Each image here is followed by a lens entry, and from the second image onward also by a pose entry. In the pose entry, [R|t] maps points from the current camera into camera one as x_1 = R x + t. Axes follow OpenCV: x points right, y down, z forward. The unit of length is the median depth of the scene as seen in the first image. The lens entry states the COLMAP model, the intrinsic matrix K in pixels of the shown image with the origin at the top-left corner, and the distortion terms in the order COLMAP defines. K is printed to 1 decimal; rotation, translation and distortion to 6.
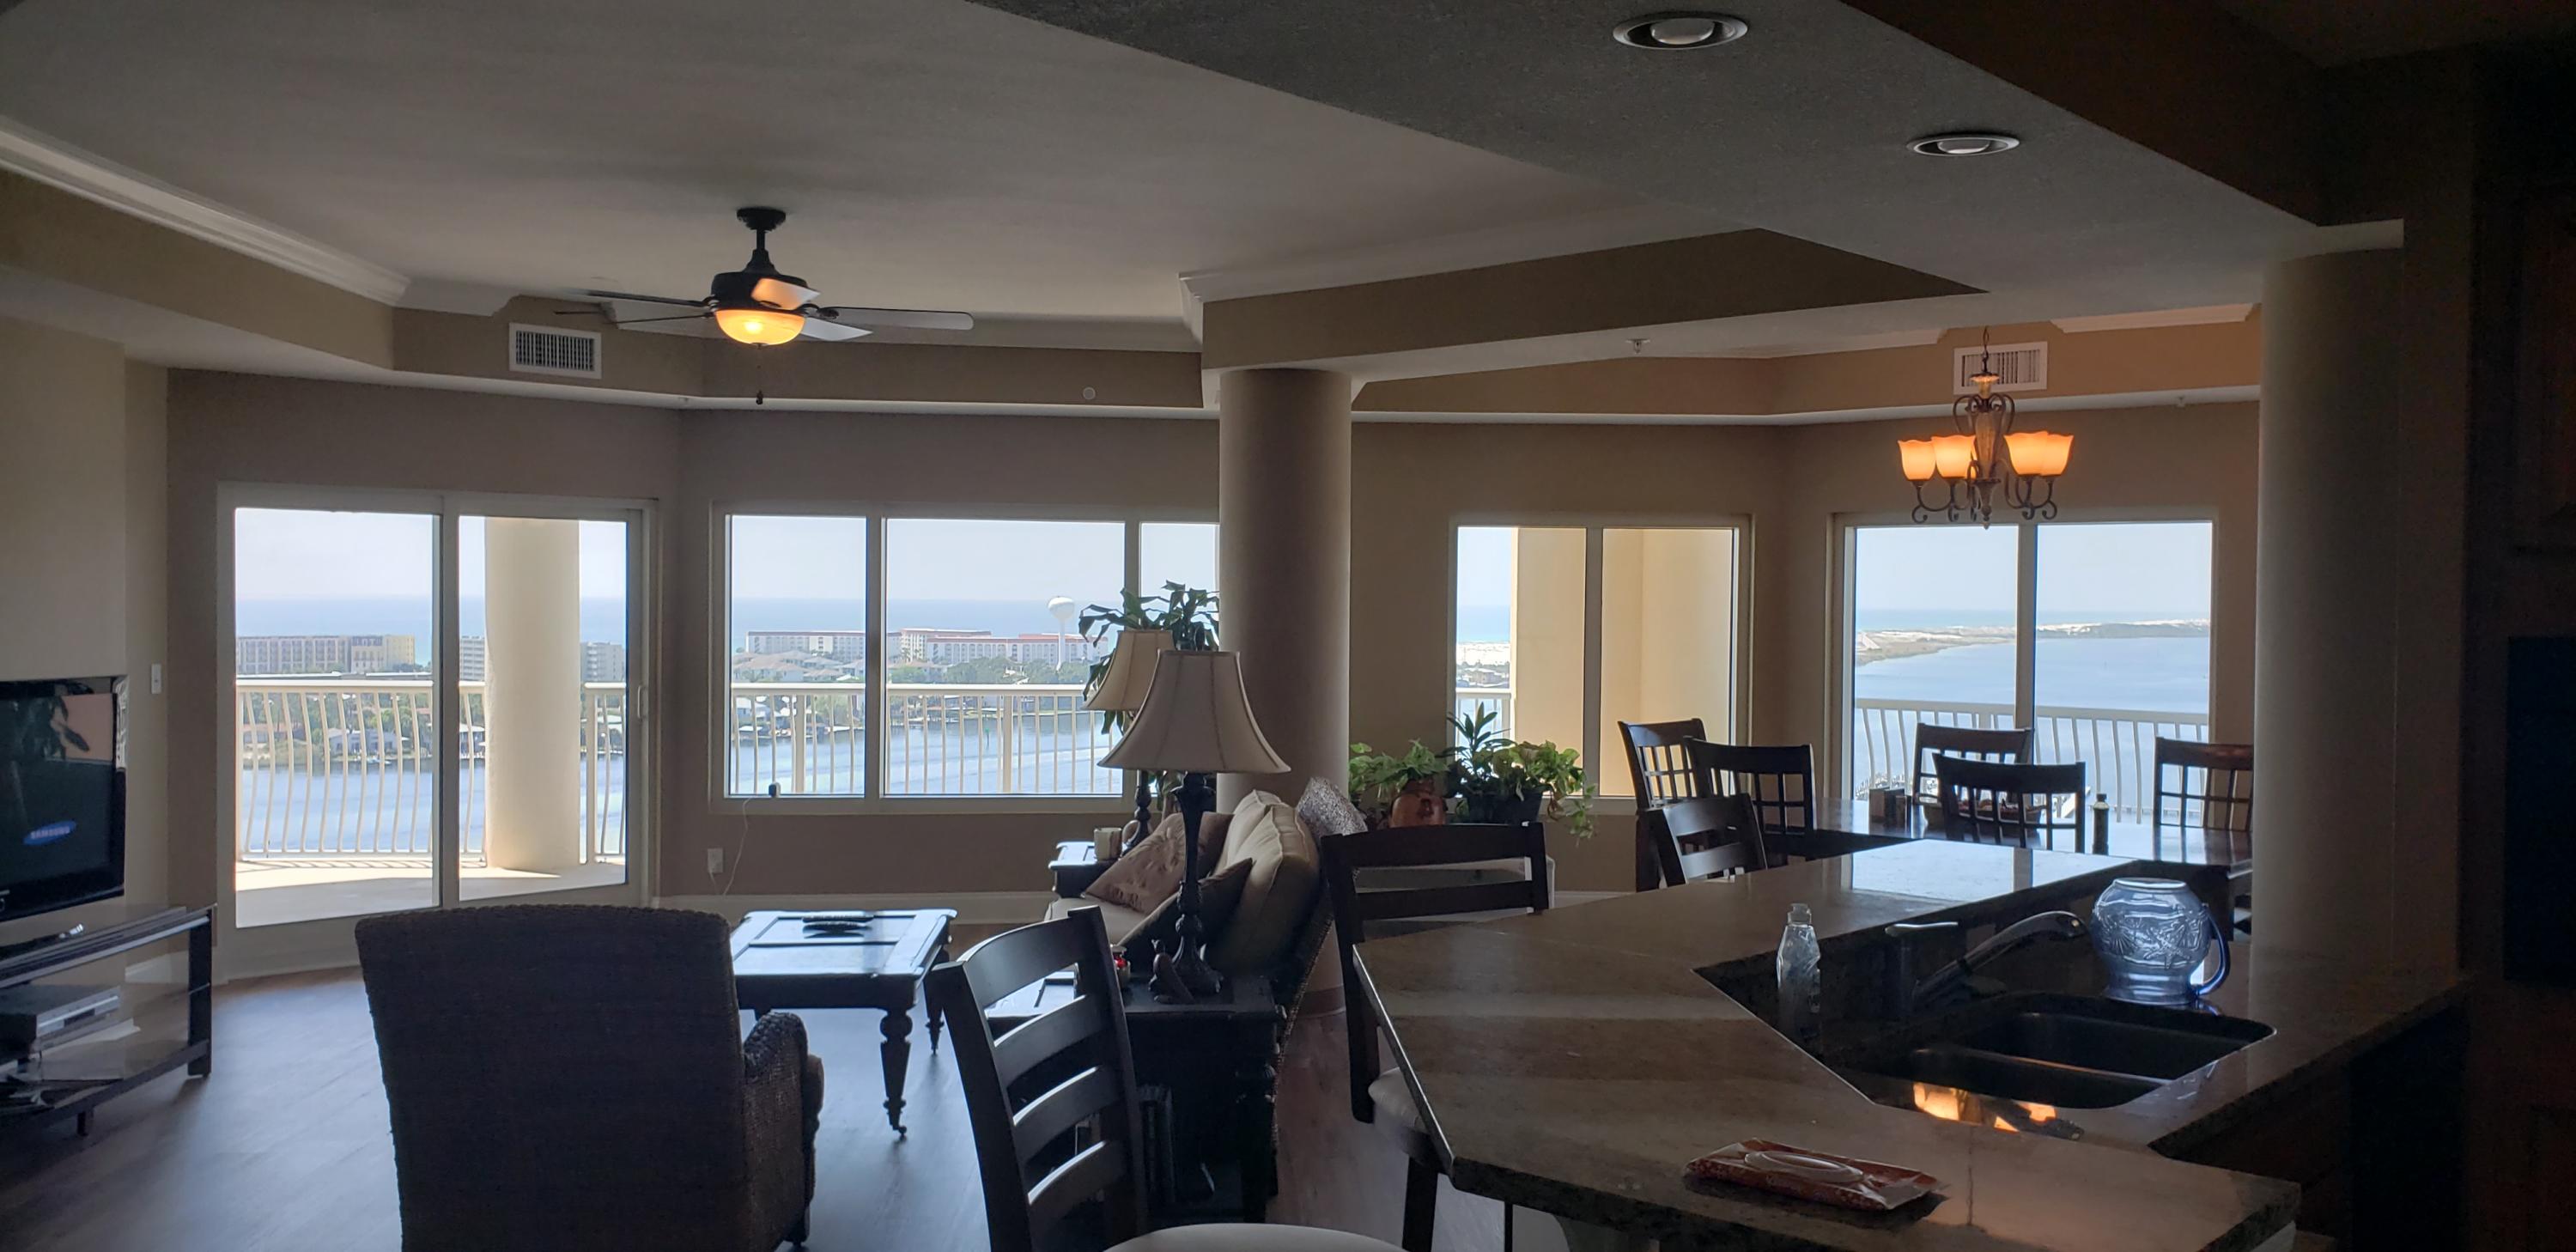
lens RADIAL K [[2007.0, 0, 1313.5], [0, 2007.0, 637.1], [0, 0, 1]] dist [0.039255, -0.040160]
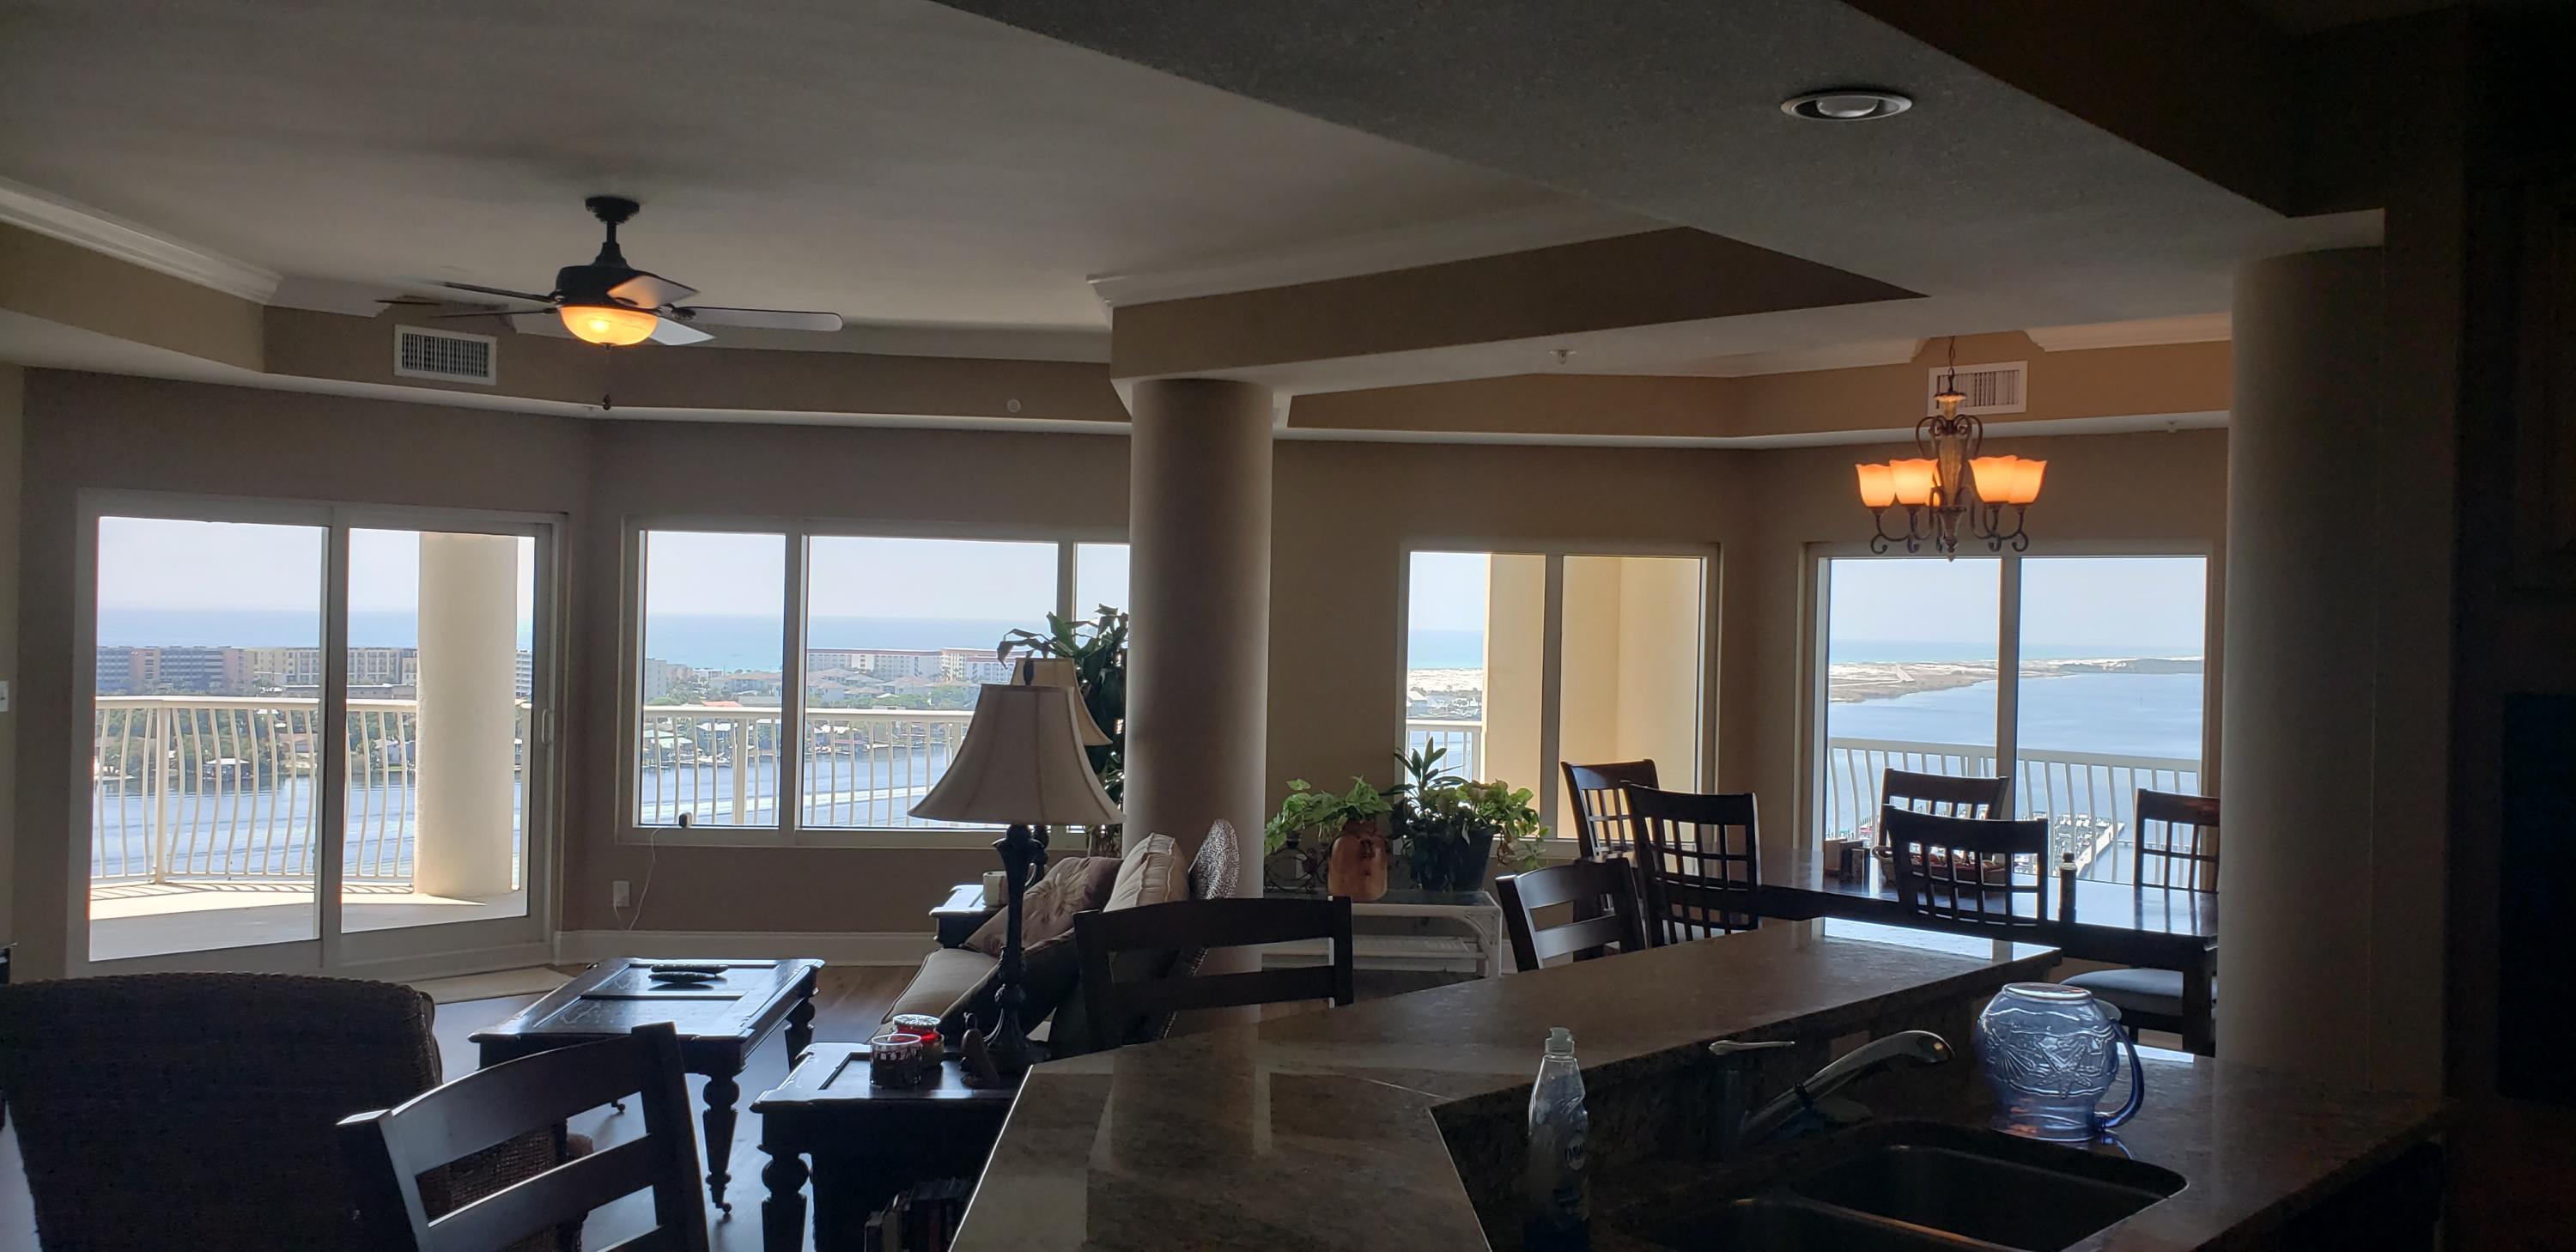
lens RADIAL K [[2007.0, 0, 1297.0], [0, 2007.0, 622.0], [0, 0, 1]] dist [0.039255, -0.040160]
pose [[0.999616, 0.012726, -0.024607, 0.051864], [-0.013194, 0.999733, -0.018978, -0.003825], [0.024359, 0.019296, 0.999517, 0.067227]]
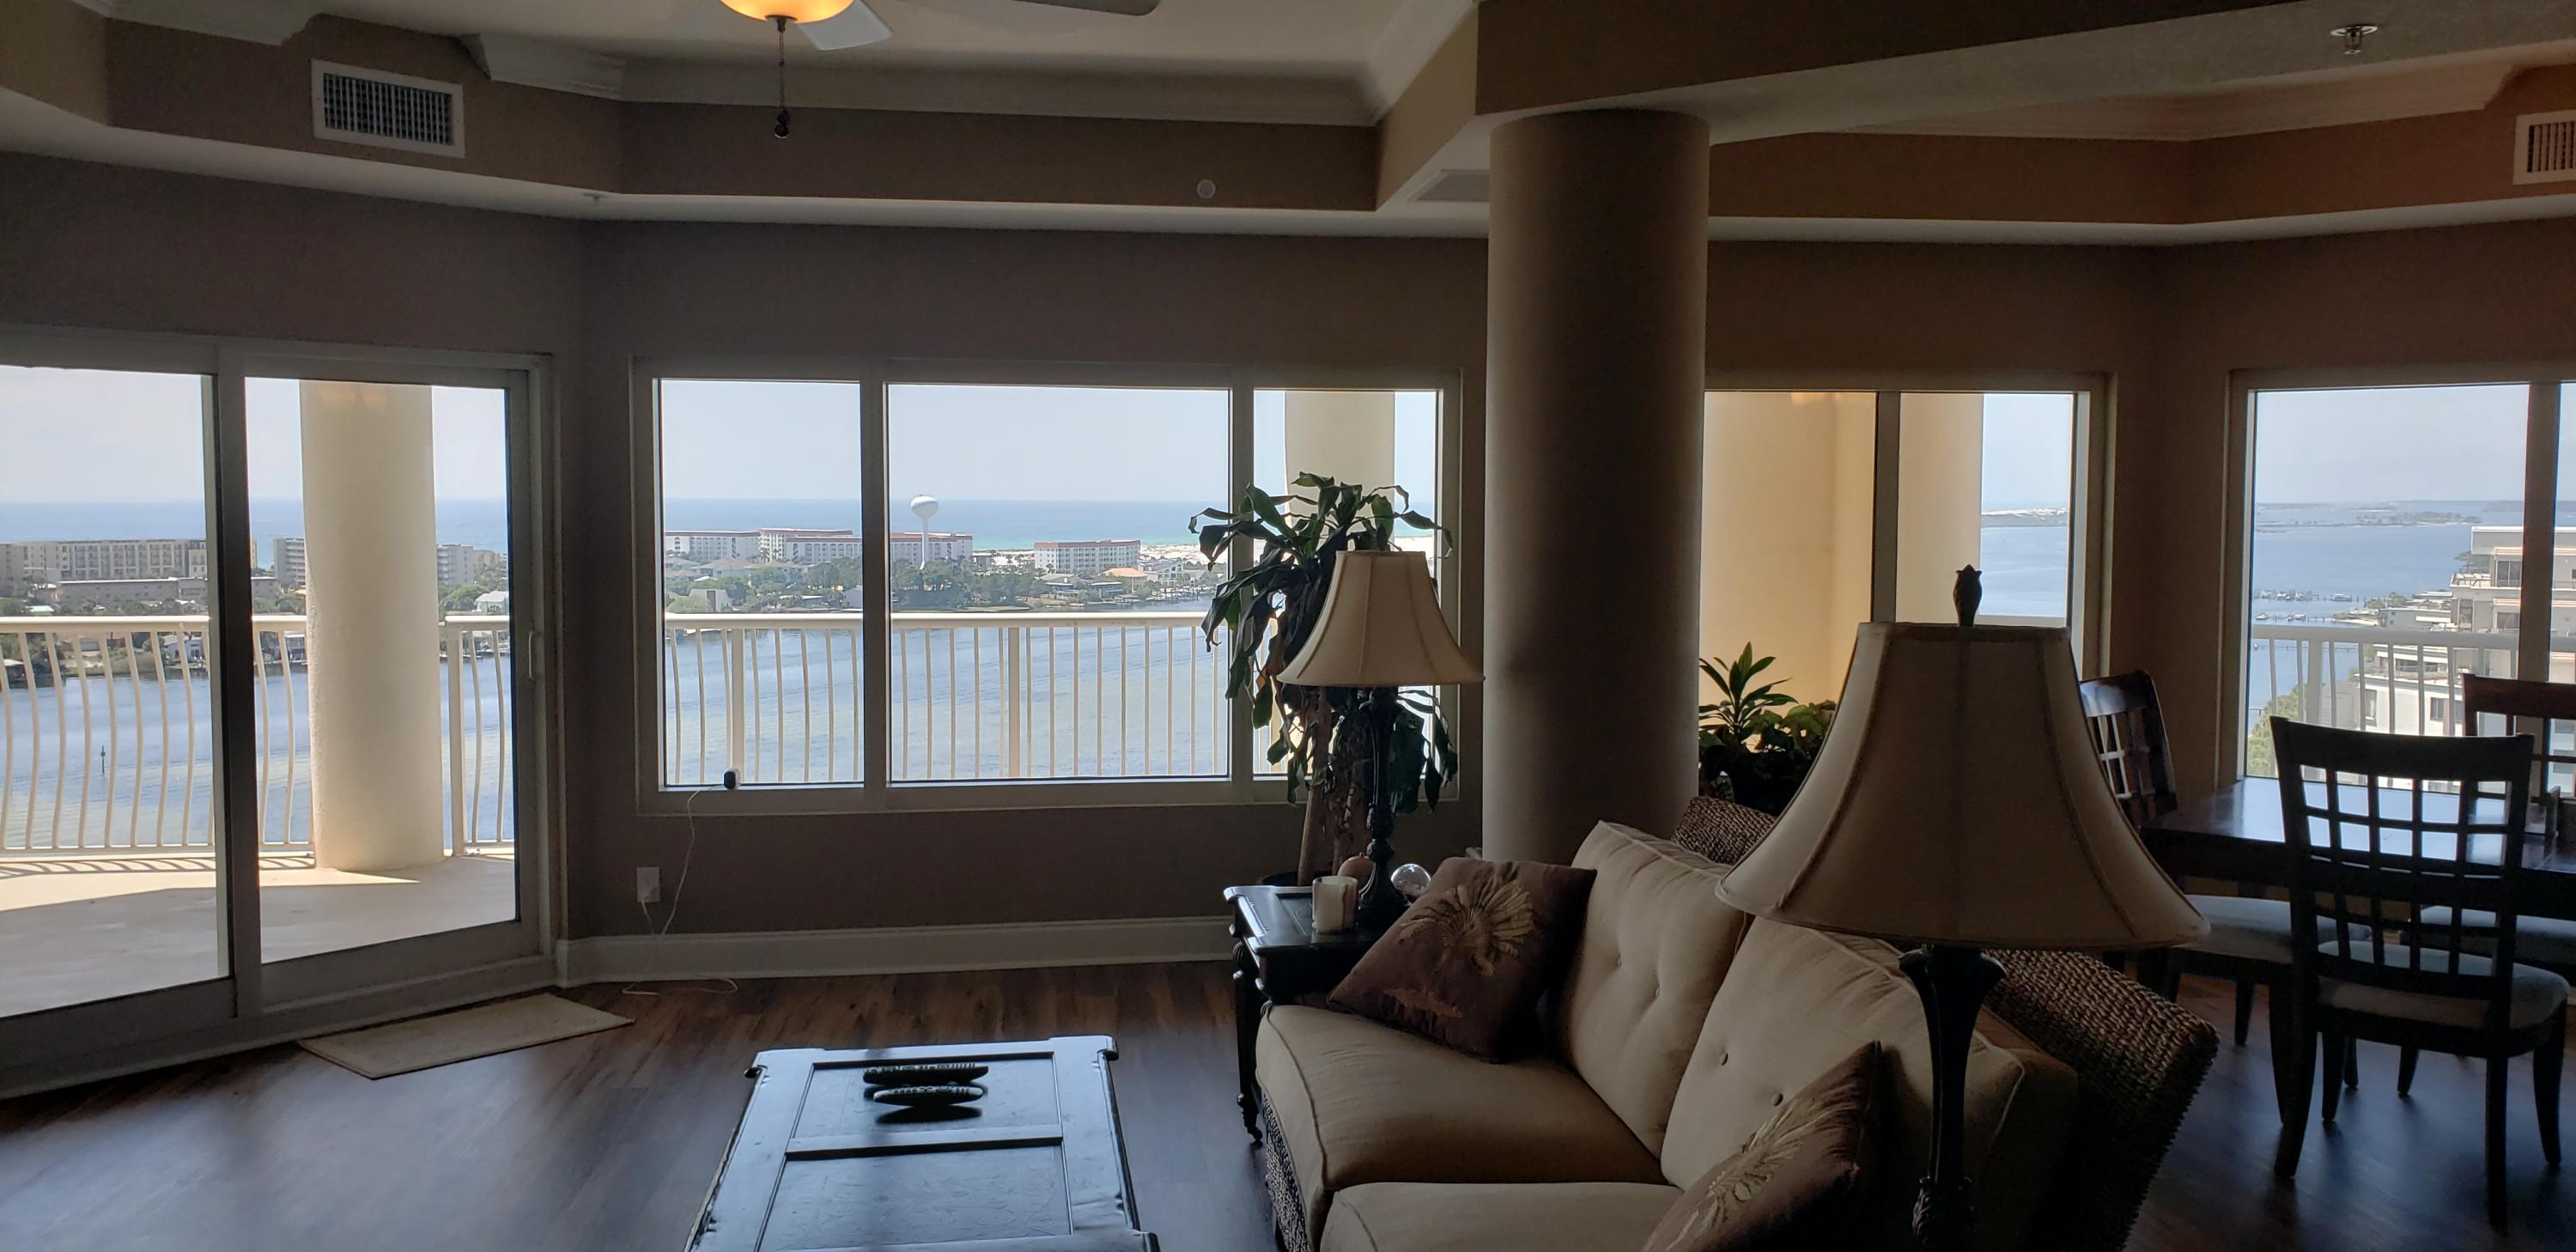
lens RADIAL K [[2007.0, 0, 1292.0], [0, 2007.0, 615.9], [0, 0, 1]] dist [0.039255, -0.040160]
pose [[0.998442, -0.010381, 0.054823, -0.138353], [0.008123, 0.999116, 0.041251, -0.008379], [-0.055203, -0.040742, 0.997644, 0.369164]]
